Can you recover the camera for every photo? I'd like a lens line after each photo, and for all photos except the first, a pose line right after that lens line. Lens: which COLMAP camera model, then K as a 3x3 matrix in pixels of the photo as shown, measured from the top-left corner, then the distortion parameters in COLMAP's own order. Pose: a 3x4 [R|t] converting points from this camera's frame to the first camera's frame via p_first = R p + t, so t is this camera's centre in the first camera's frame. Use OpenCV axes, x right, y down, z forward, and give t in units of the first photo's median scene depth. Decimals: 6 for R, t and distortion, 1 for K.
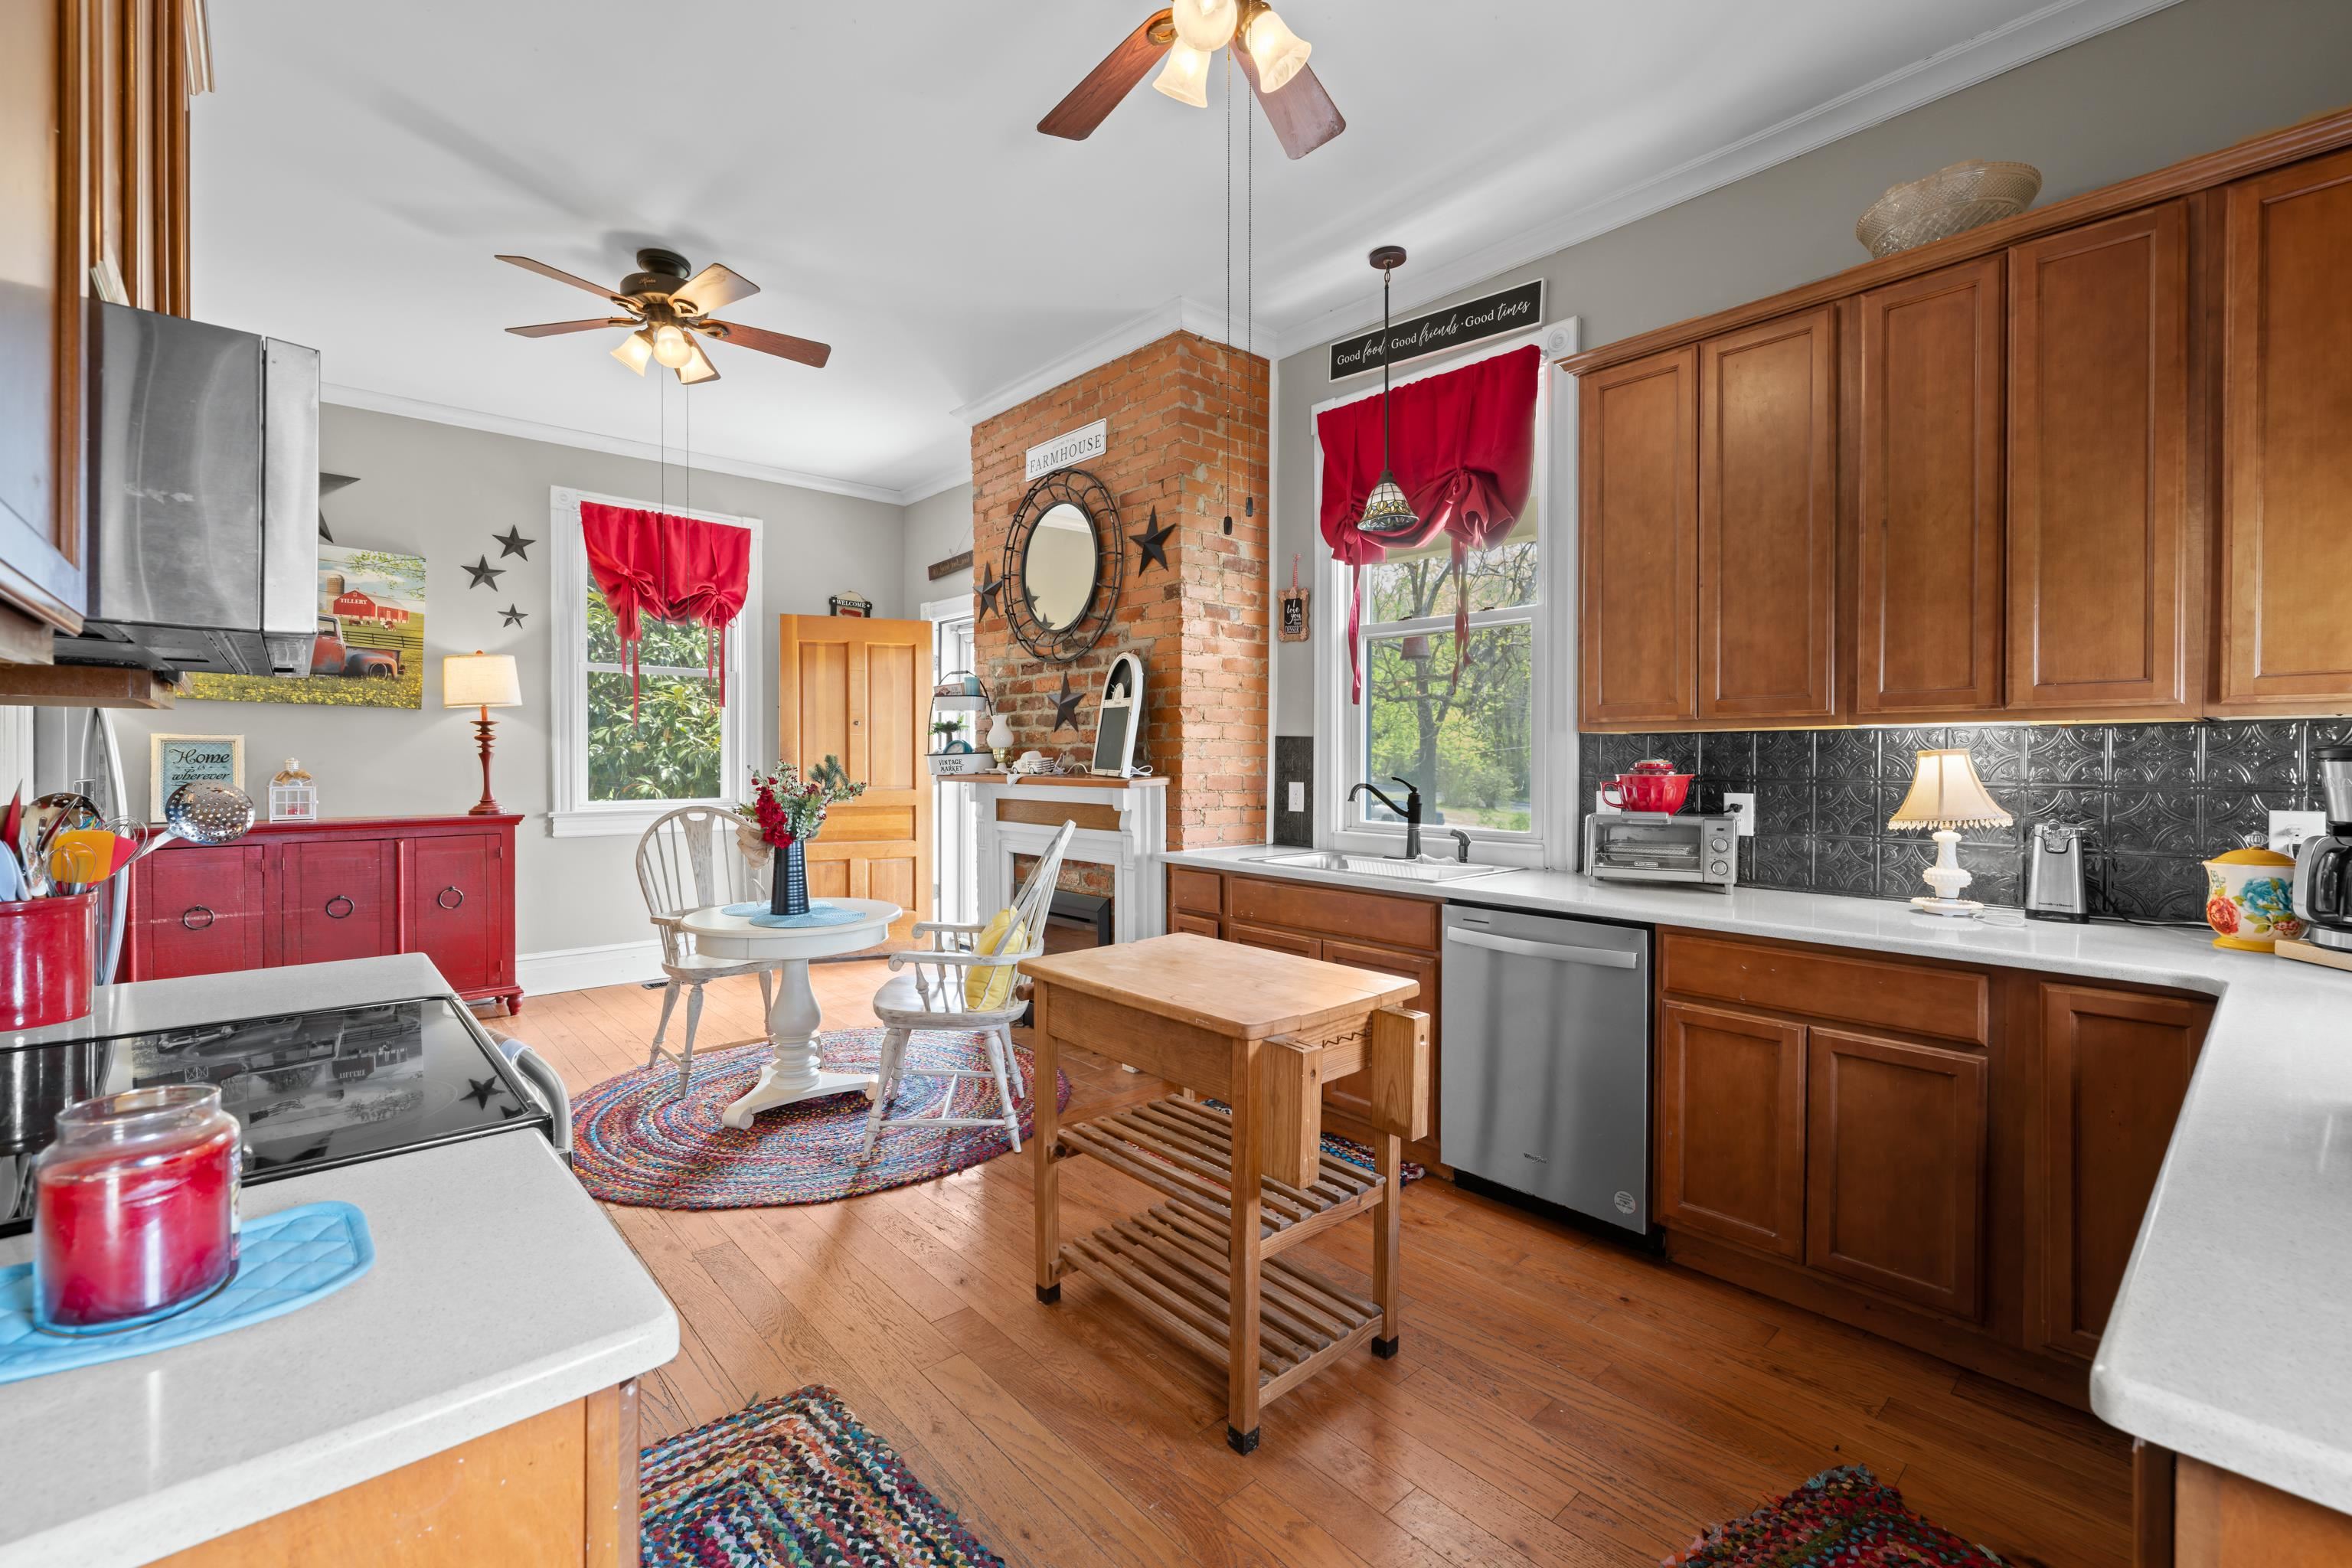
lens RADIAL K [[1002.1, 0, 1170.2], [0, 1002.1, 758.7], [0, 0, 1]] dist [0.000714, 0.000137]
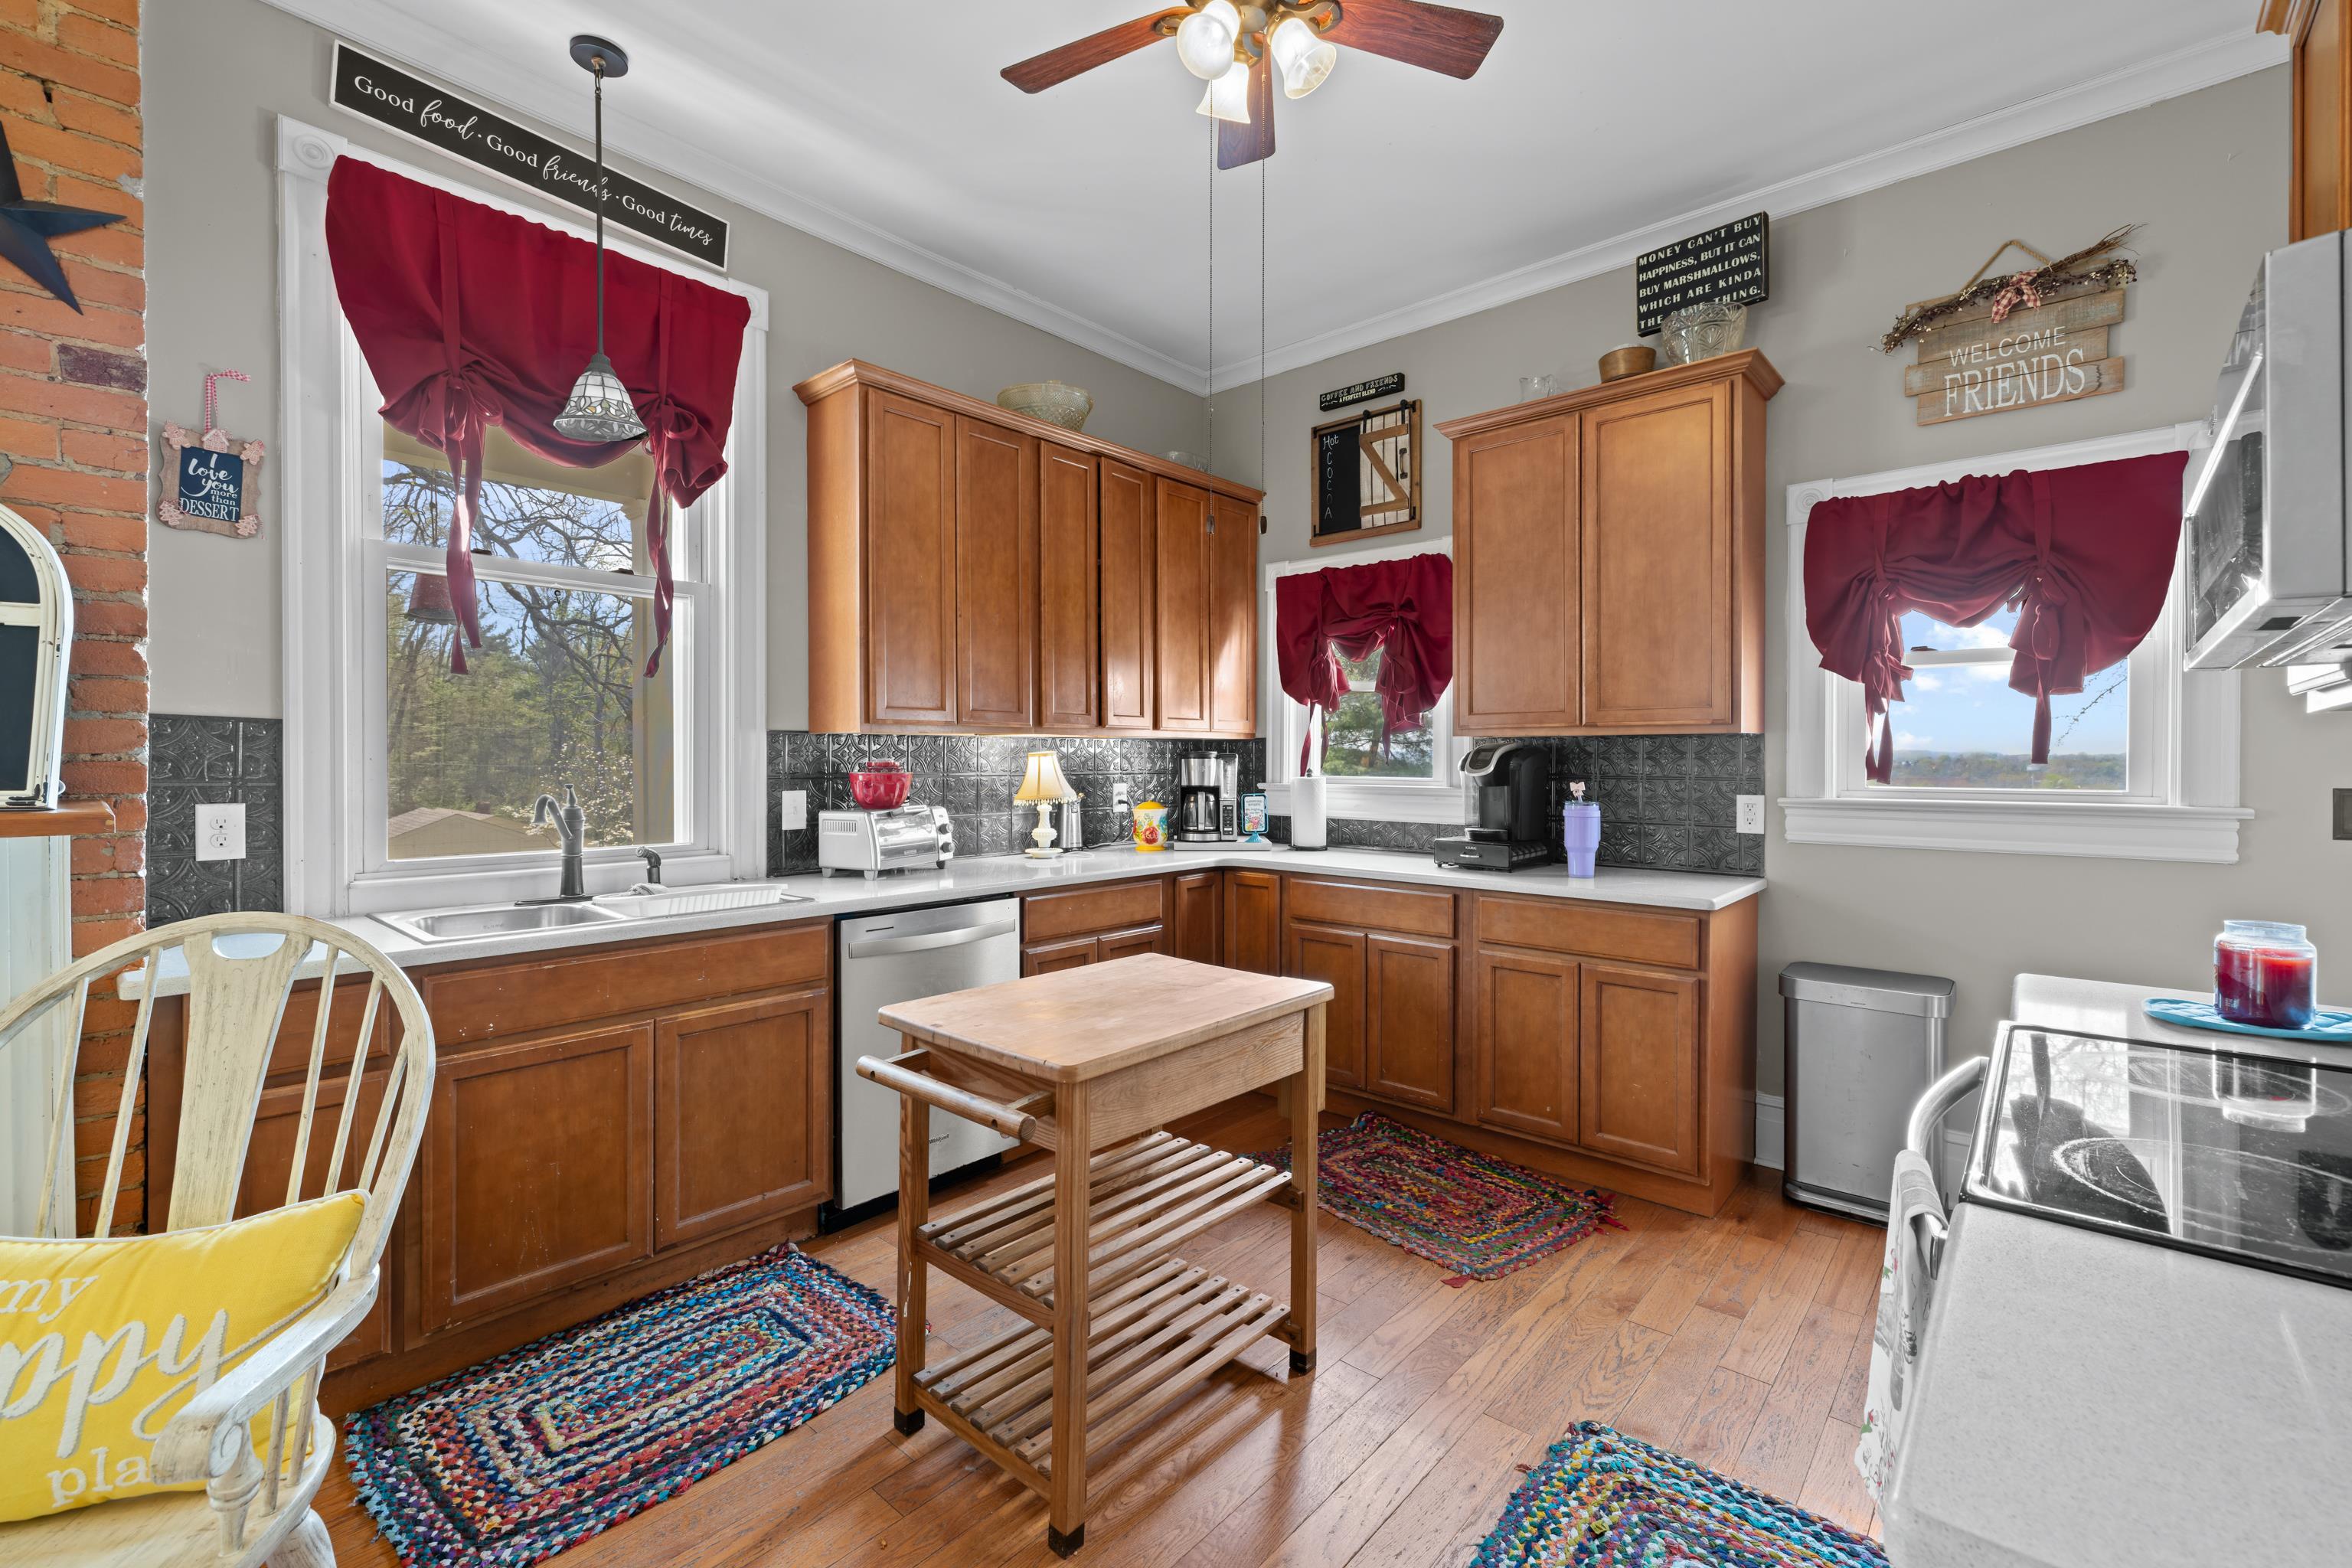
lens RADIAL K [[996.6, 0, 1176.8], [0, 996.6, 767.0], [0, 0, 1]] dist [0.000974, -0.000343]
pose [[-0.120712, -0.010184, 0.992635, -0.653874], [0.000939, 0.999946, 0.010373, -0.000804], [-0.992687, 0.002184, -0.120696, 0.817991]]
